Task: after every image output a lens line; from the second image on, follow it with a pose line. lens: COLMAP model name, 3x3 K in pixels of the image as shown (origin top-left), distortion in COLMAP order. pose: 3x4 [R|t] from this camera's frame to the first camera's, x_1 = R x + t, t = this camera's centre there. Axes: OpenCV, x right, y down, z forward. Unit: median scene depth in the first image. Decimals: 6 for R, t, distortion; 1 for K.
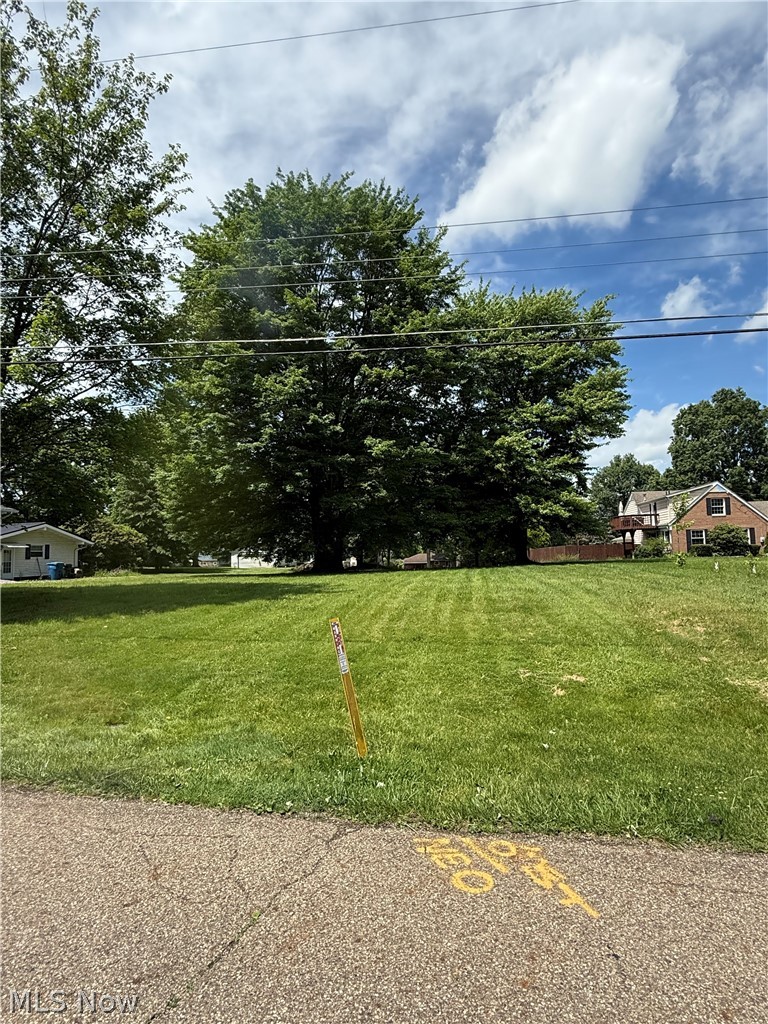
lens RADIAL K [[528.3, 0, 388.4], [0, 528.3, 512.1], [0, 0, 1]] dist [0.003395, 0.000828]
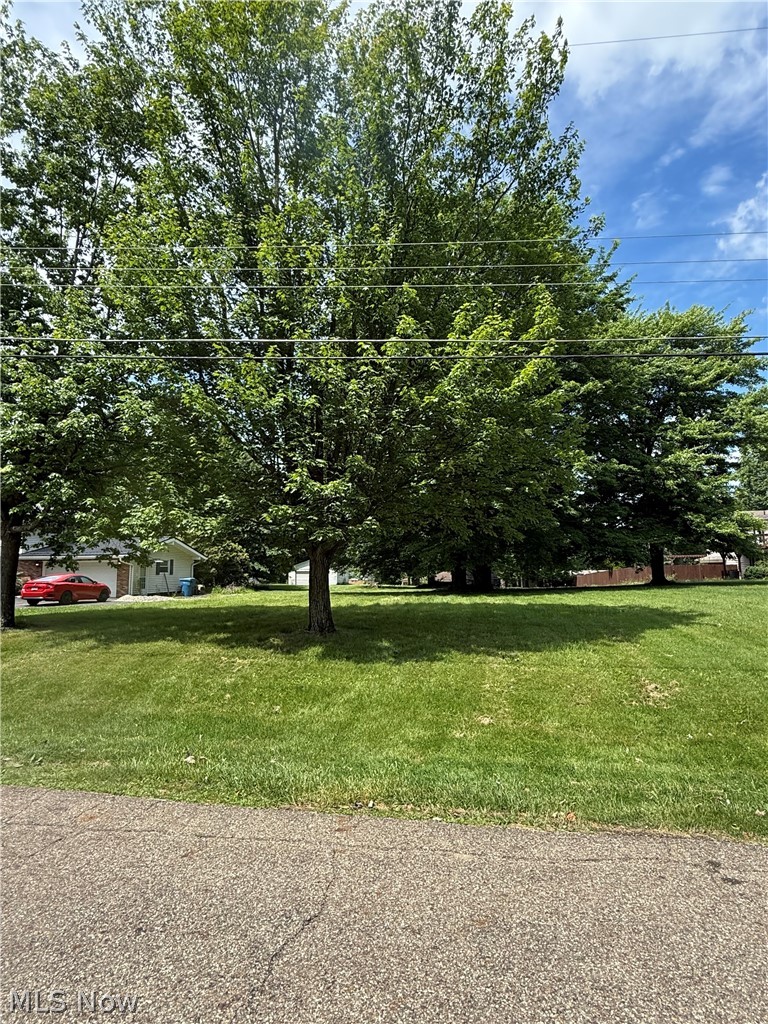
lens RADIAL K [[543.7, 0, 381.7], [0, 543.7, 505.2], [0, 0, 1]] dist [-0.001089, 0.001420]
pose [[0.999418, 0.012643, 0.031668, -0.307780], [-0.011217, 0.998933, -0.044800, 0.004680], [-0.032201, 0.044418, 0.998494, 0.018663]]
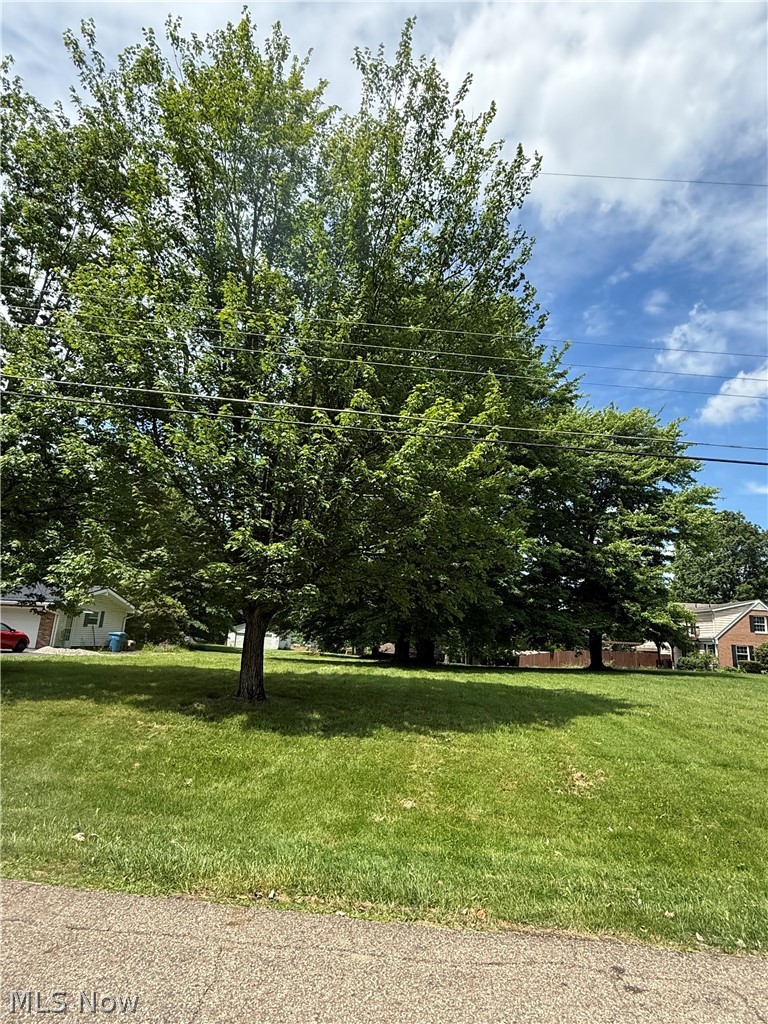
lens RADIAL K [[543.3, 0, 384.6], [0, 543.3, 511.1], [0, 0, 1]] dist [-0.001035, 0.001685]
pose [[0.988288, 0.101643, 0.113825, -0.301857], [-0.082696, 0.983595, -0.160321, 0.003696], [-0.128253, 0.149031, 0.980480, 0.017299]]
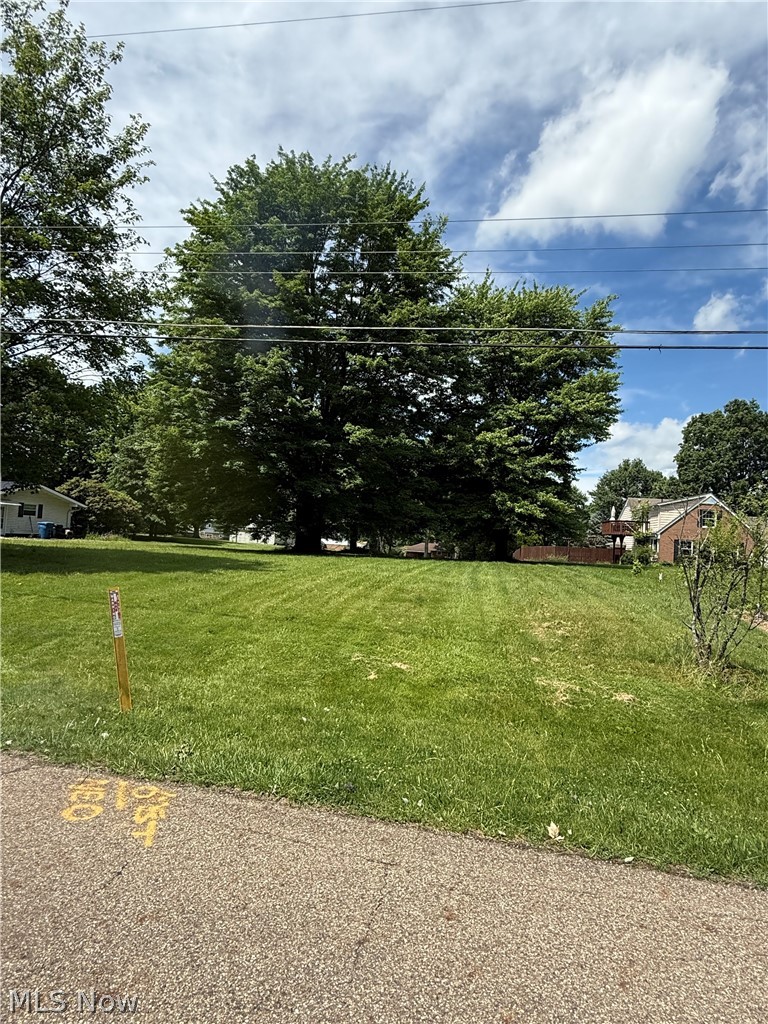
lens RADIAL K [[524.8, 0, 388.0], [0, 524.8, 507.4], [0, 0, 1]] dist [-0.000330, 0.002351]
pose [[0.996402, 0.077151, -0.035085, 0.069705], [-0.076640, 0.996935, 0.015684, -0.000969], [0.036188, -0.012938, 0.999261, -0.002266]]
